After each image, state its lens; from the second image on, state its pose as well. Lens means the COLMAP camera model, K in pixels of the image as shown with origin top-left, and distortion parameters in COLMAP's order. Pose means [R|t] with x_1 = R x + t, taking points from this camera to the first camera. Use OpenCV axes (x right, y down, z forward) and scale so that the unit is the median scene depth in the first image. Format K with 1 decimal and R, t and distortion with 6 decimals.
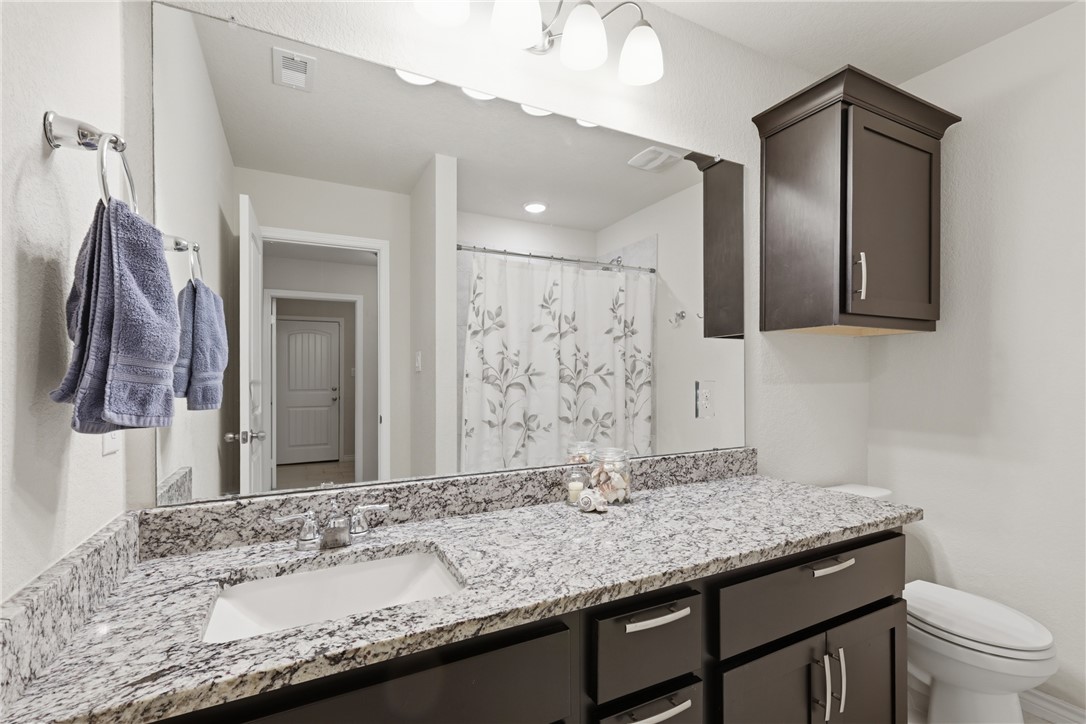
lens RADIAL K [[478.5, 0, 540.3], [0, 478.5, 370.7], [0, 0, 1]] dist [0.002525, -0.000351]
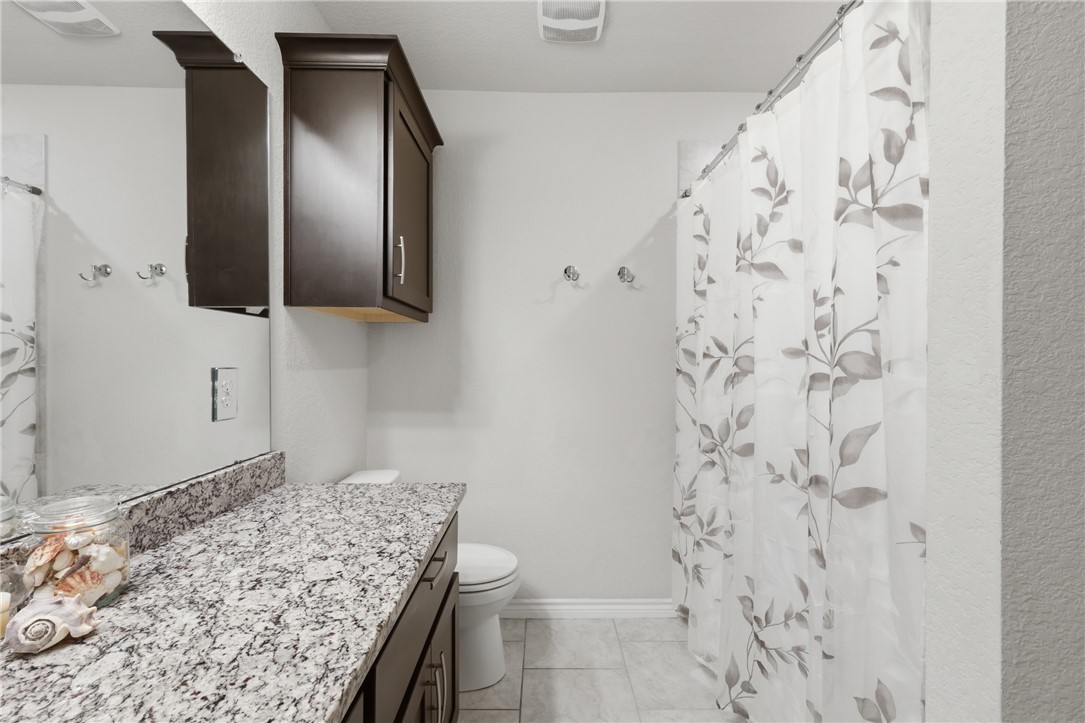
lens RADIAL K [[478.1, 0, 545.7], [0, 478.1, 364.9], [0, 0, 1]] dist [0.002525, -0.000351]
pose [[0.436287, -0.001526, 0.899806, -0.086575], [-0.015122, 0.999845, 0.009028, 0.004509], [-0.899681, -0.017546, 0.436196, 0.294240]]
